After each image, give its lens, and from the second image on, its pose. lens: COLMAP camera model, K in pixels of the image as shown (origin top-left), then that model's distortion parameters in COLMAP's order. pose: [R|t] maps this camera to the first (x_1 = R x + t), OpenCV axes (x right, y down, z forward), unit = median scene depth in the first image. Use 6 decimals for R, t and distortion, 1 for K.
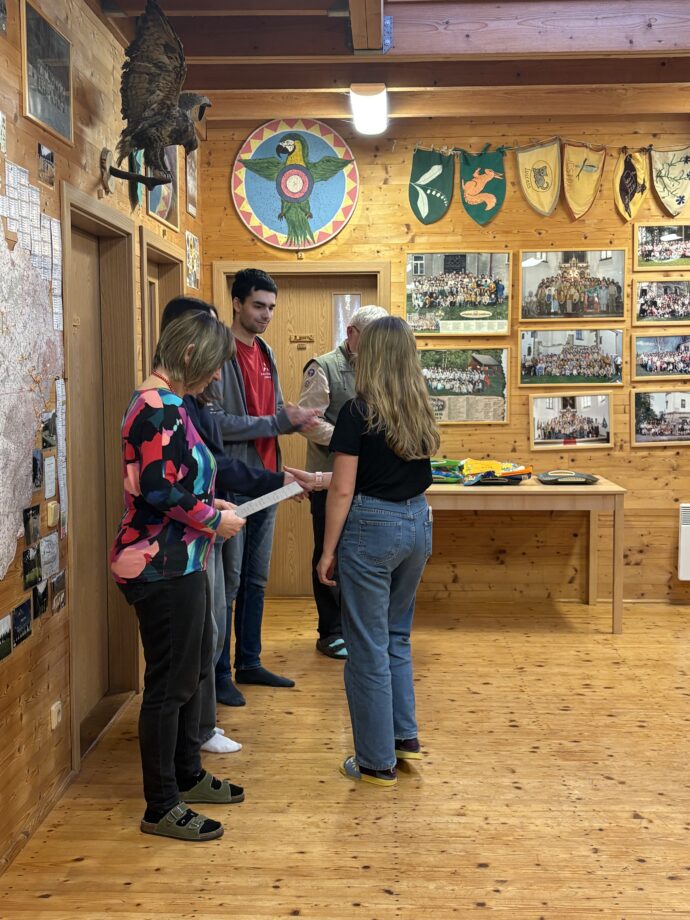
lens RADIAL K [[1129.5, 0, 332.3], [0, 1129.5, 459.3], [0, 0, 1]] dist [0.191265, -0.637631]
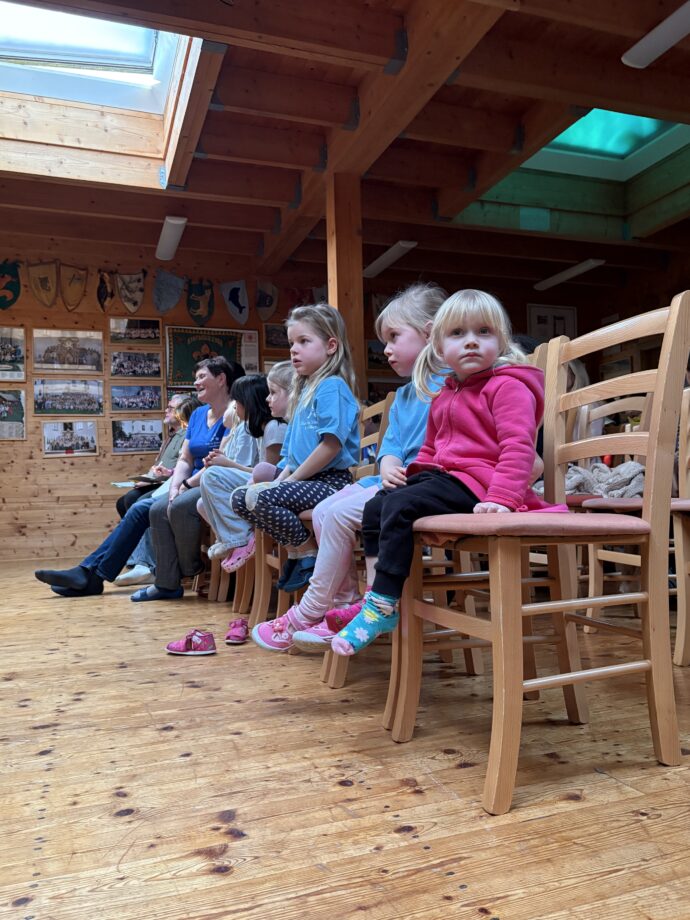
lens RADIAL K [[726.8, 0, 343.5], [0, 726.8, 462.8], [0, 0, 1]] dist [0.007293, 0.008113]
pose [[0.925642, -0.005276, 0.378364, 0.183031], [0.055749, 0.990893, -0.122570, 0.142762], [-0.374272, 0.134549, 0.917506, -0.036494]]
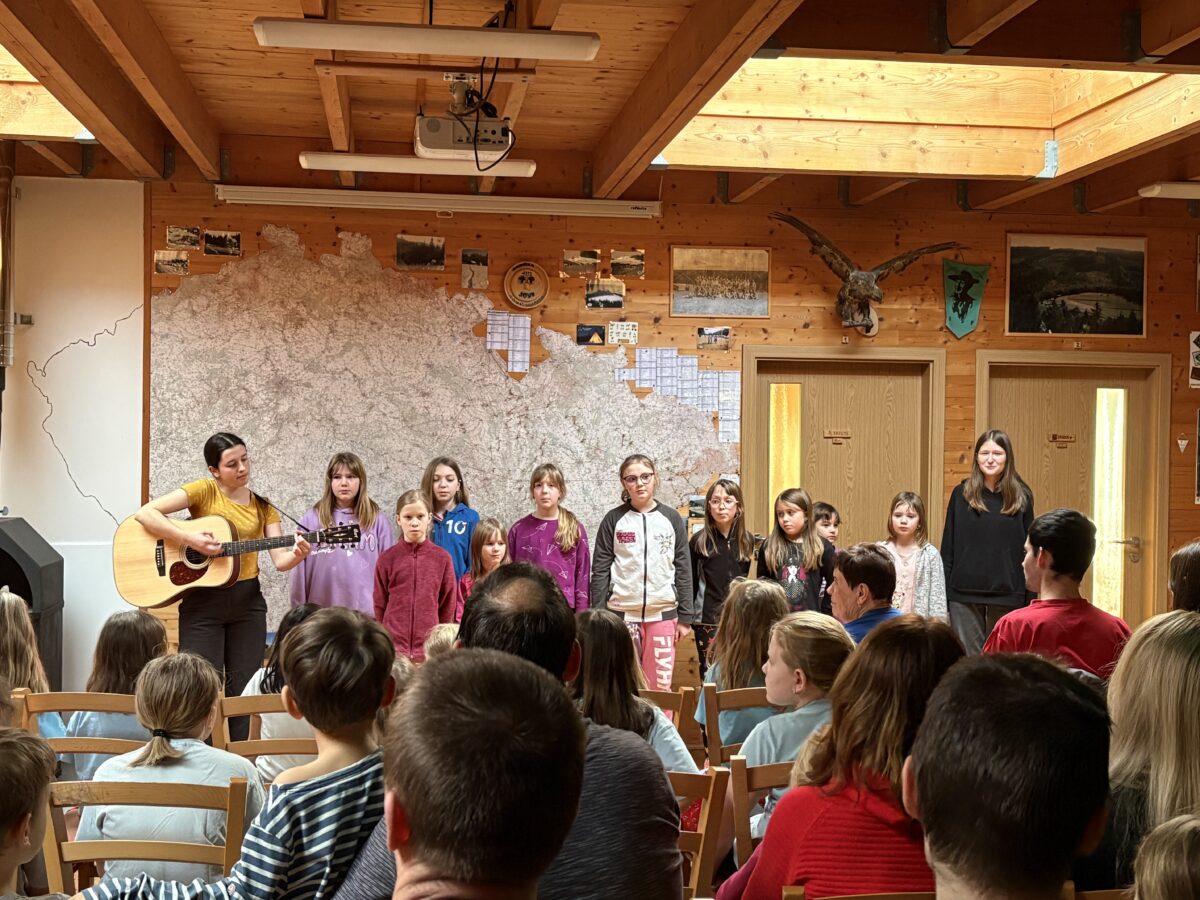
lens RADIAL K [[1497.4, 0, 604.9], [0, 1497.4, 450.8], [0, 0, 1]] dist [0.245183, -0.913071]
pose [[0.186071, 0.012442, -0.982457, 0.973824], [-0.096120, 0.995354, -0.005599, -0.043365], [0.977823, 0.095476, 0.186403, 0.269508]]
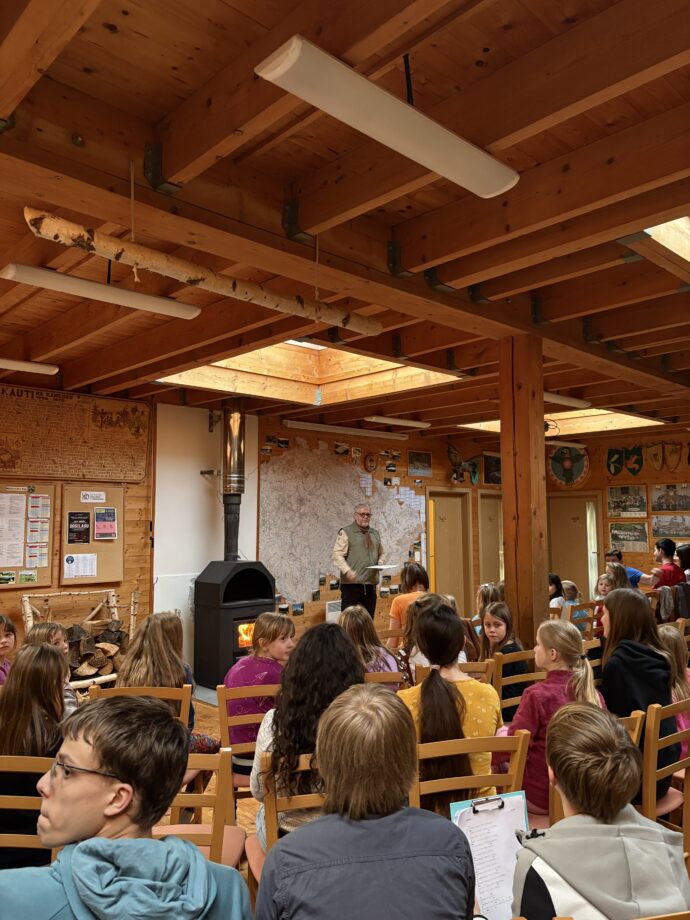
lens RADIAL K [[691.5, 0, 344.9], [0, 691.5, 462.4], [0, 0, 1]] dist [0.160455, -0.459987]
pose [[0.721851, -0.056570, -0.689732, 0.763800], [-0.057183, 0.988370, -0.140909, 0.027776], [0.689682, 0.141157, 0.710221, -0.600110]]
